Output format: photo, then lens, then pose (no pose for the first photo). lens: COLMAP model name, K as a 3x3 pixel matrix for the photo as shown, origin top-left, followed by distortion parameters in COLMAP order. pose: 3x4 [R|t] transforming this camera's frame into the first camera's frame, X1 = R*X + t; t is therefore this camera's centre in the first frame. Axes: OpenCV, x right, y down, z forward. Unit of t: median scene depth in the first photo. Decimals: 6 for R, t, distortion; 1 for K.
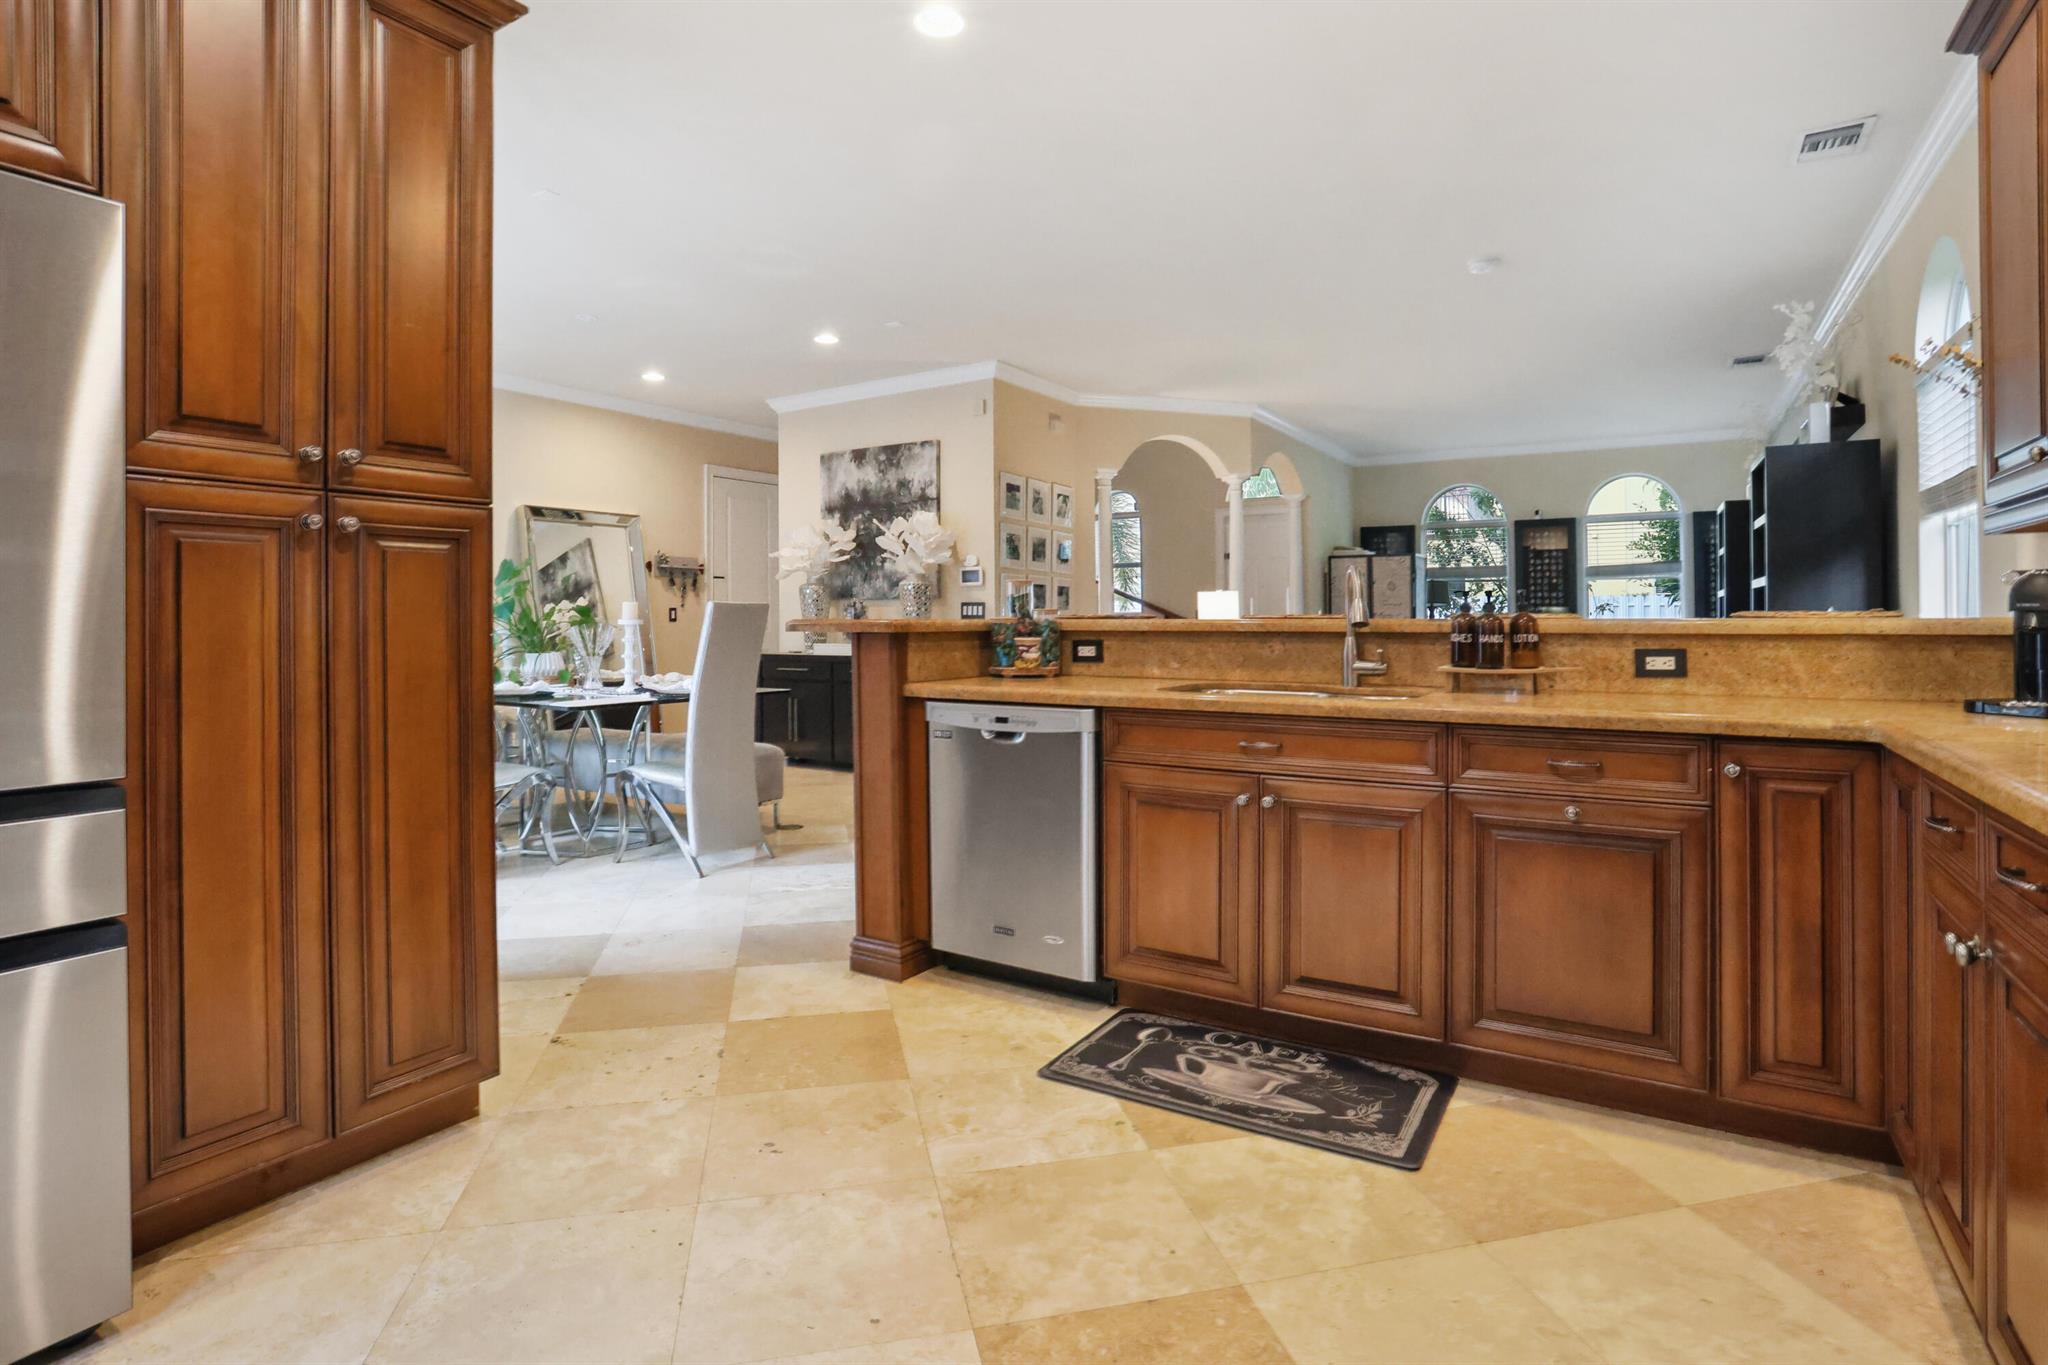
lens RADIAL K [[1012.1, 0, 1023.3], [0, 1012.1, 663.2], [0, 0, 1]] dist [0.001968, 0.000918]
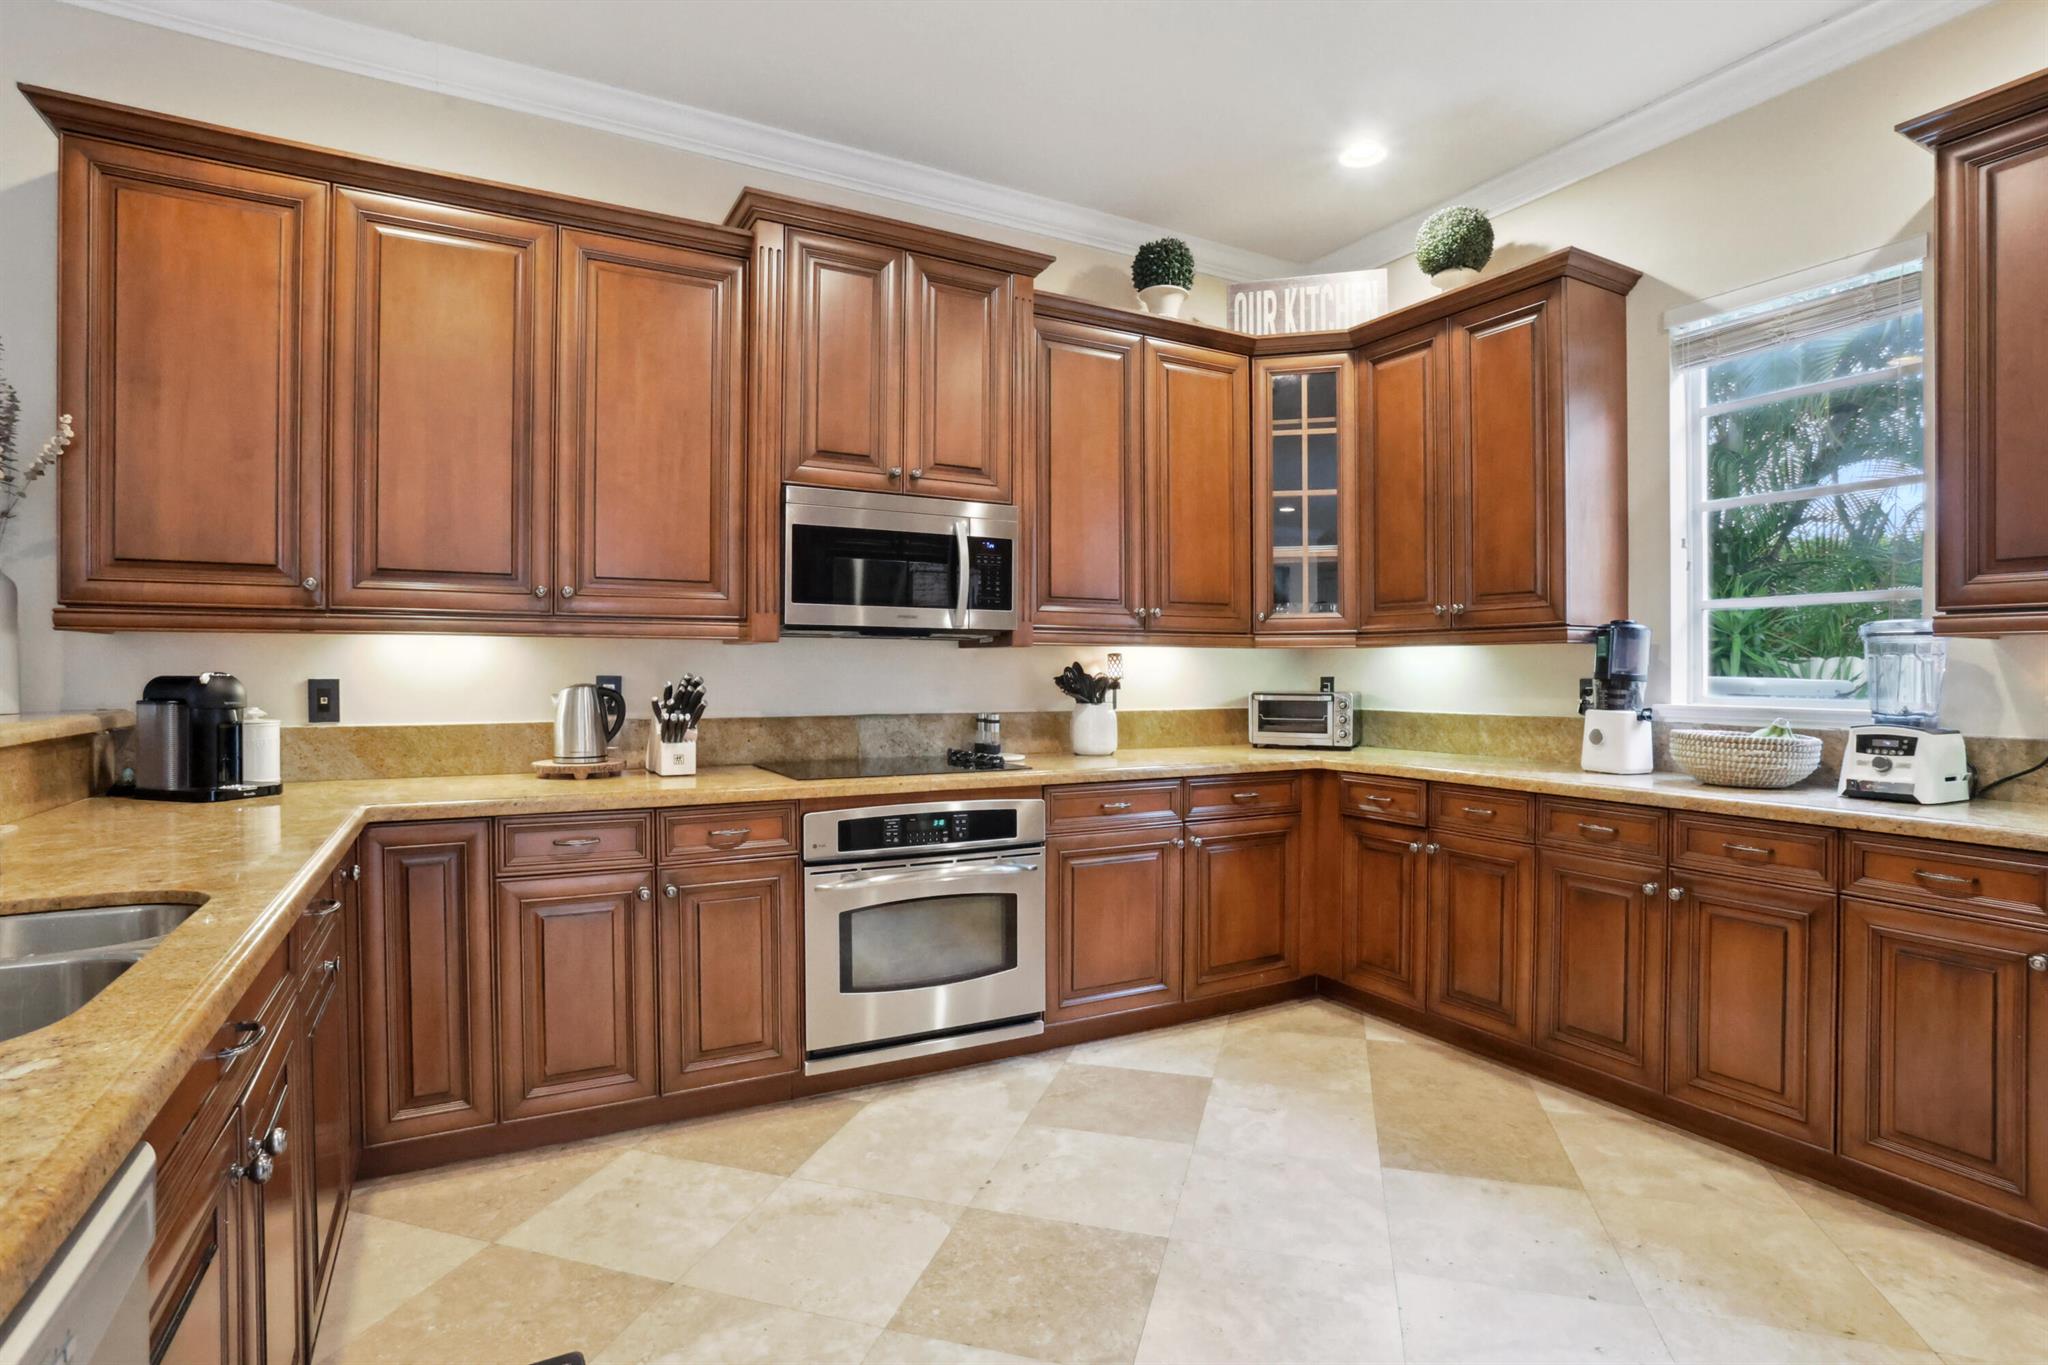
lens RADIAL K [[1012.1, 0, 1023.3], [0, 1012.1, 663.2], [0, 0, 1]] dist [0.001968, 0.000918]
pose [[-0.868859, 0.004289, 0.495041, -0.433593], [0.020388, 0.999424, 0.027124, -0.130810], [-0.494639, 0.033660, -0.868446, 1.727478]]
